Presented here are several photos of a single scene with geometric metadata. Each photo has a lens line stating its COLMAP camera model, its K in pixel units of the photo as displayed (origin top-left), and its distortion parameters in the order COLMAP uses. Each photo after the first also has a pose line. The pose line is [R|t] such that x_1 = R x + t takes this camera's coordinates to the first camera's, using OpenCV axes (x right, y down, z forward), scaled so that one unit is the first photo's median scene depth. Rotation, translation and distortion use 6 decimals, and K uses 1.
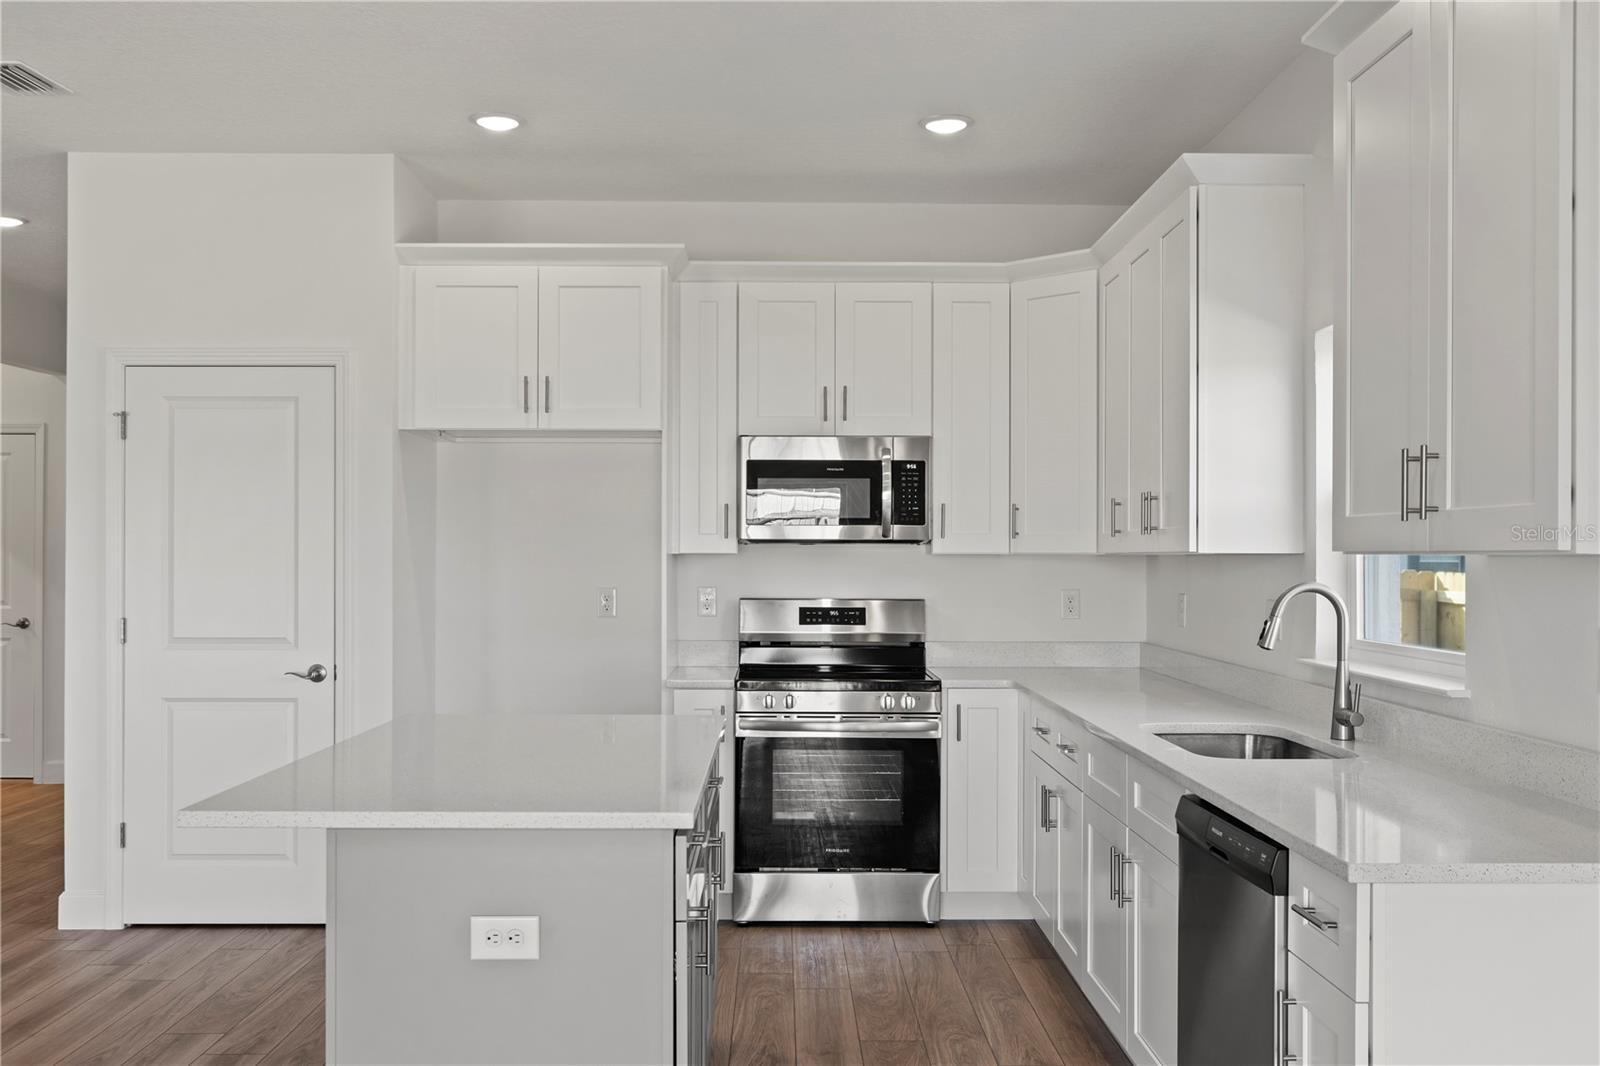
lens RADIAL K [[1489.4, 0, 798.6], [0, 1489.4, 530.7], [0, 0, 1]] dist [-0.009032, 0.000000]
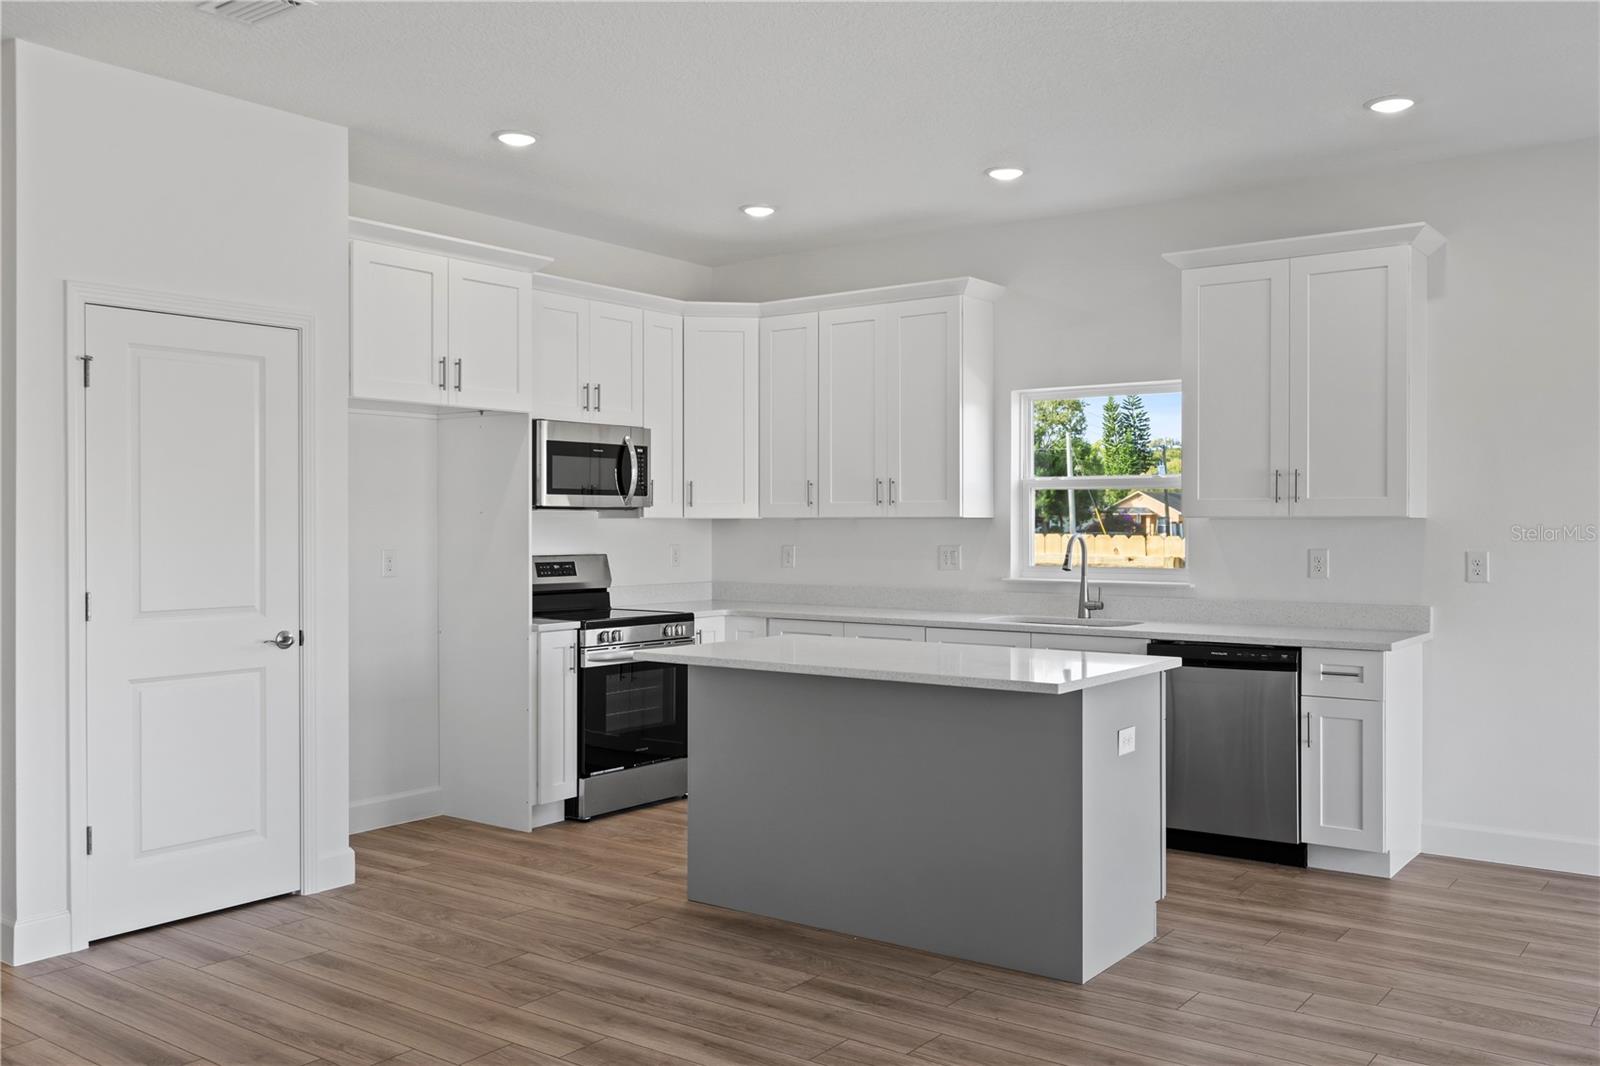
lens RADIAL K [[1367.4, 0, 793.7], [0, 1367.4, 528.4], [0, 0, 1]] dist [-0.002657, 0.000542]
pose [[0.603323, -0.006051, 0.797474, -0.840837], [-0.008731, 0.999861, 0.014192, 0.006290], [-0.797449, -0.015525, 0.603187, 0.186098]]
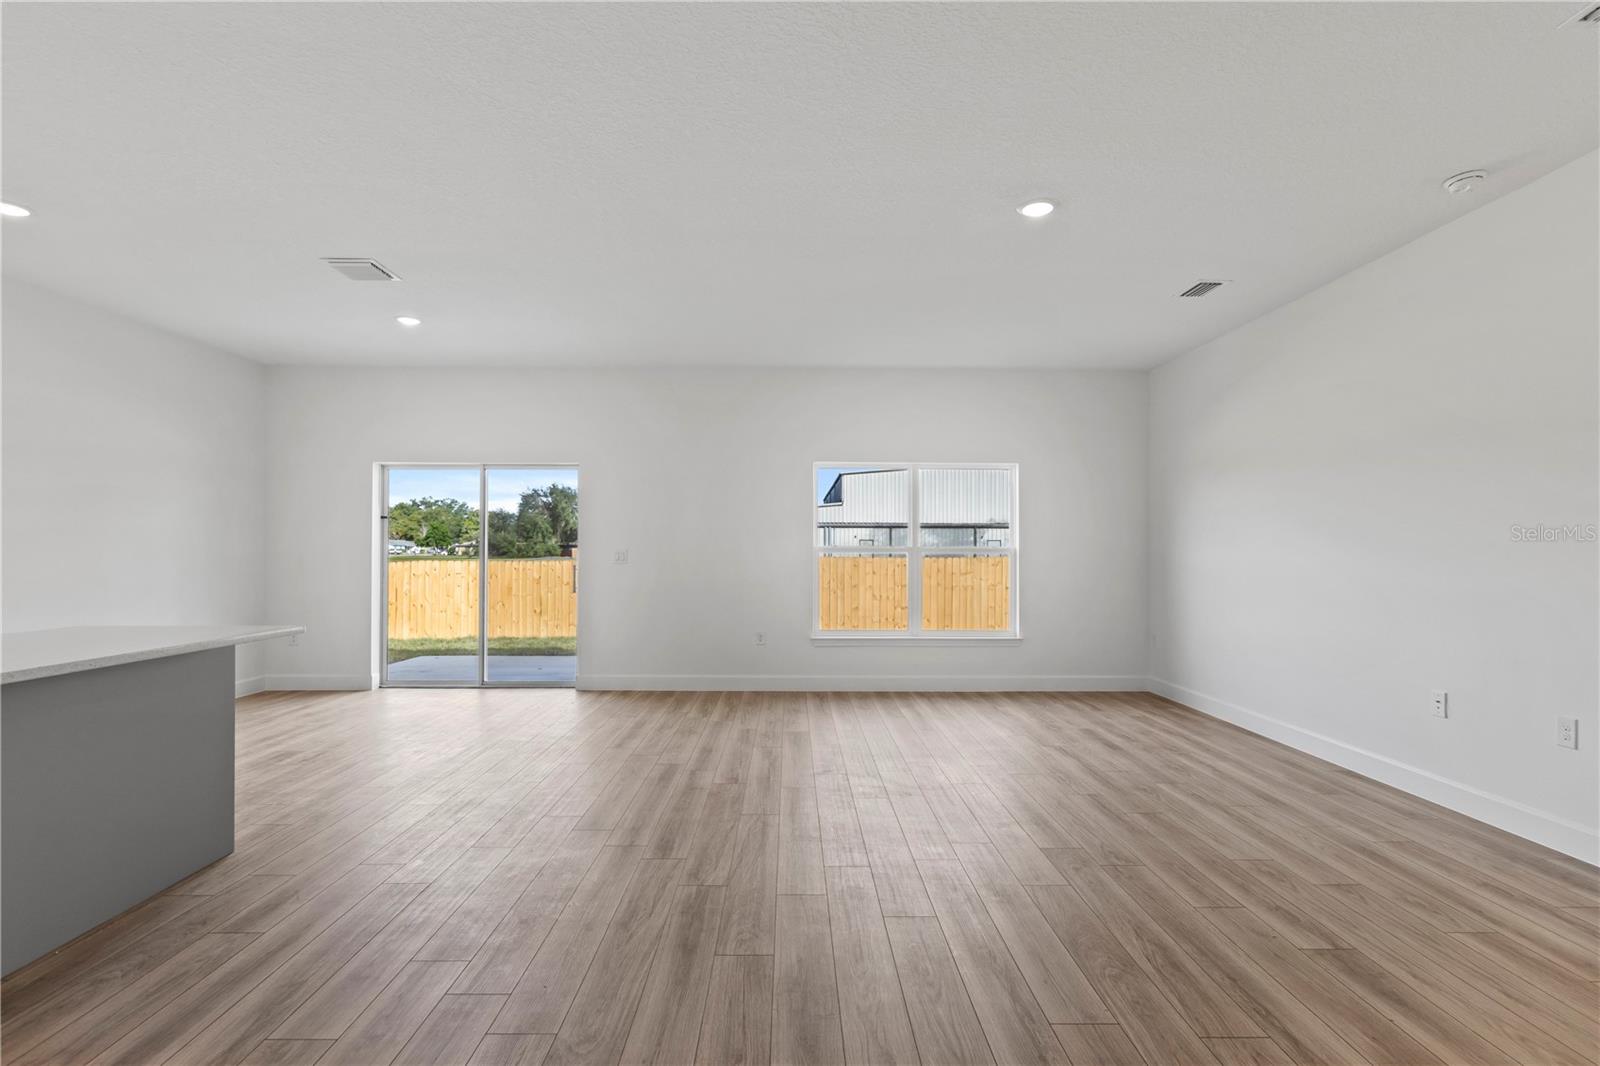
lens RADIAL K [[755.7, 0, 792.2], [0, 755.7, 545.7], [0, 0, 1]] dist [0.002771, -0.002190]
pose [[-0.999992, -0.003876, 0.000665, -0.577235], [-0.003888, 0.999818, -0.018683, 0.041899], [-0.000592, -0.018685, -0.999825, 1.072535]]
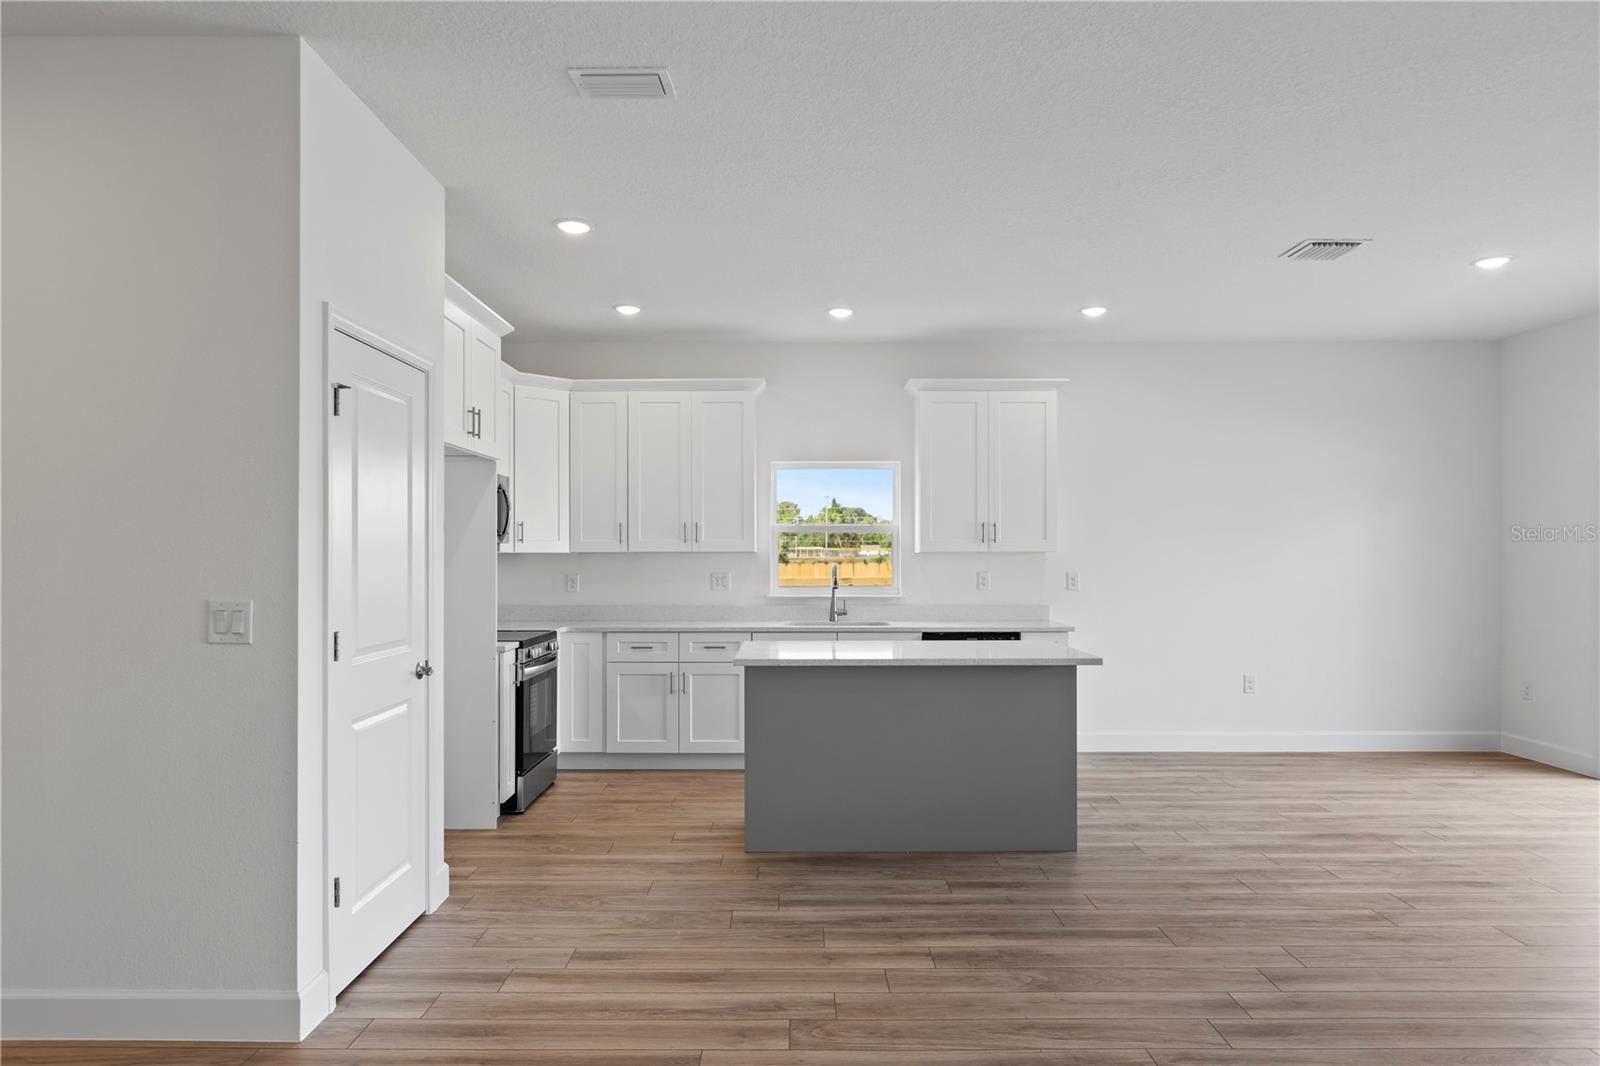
lens RADIAL K [[1003.3, 0, 797.9], [0, 1003.3, 544.3], [0, 0, 1]] dist [-0.003559, -0.006779]
pose [[0.005745, 0.007333, 0.999957, -1.010845], [-0.011924, 0.999903, -0.007264, 0.011232], [-0.999912, -0.011882, 0.005832, 0.736869]]
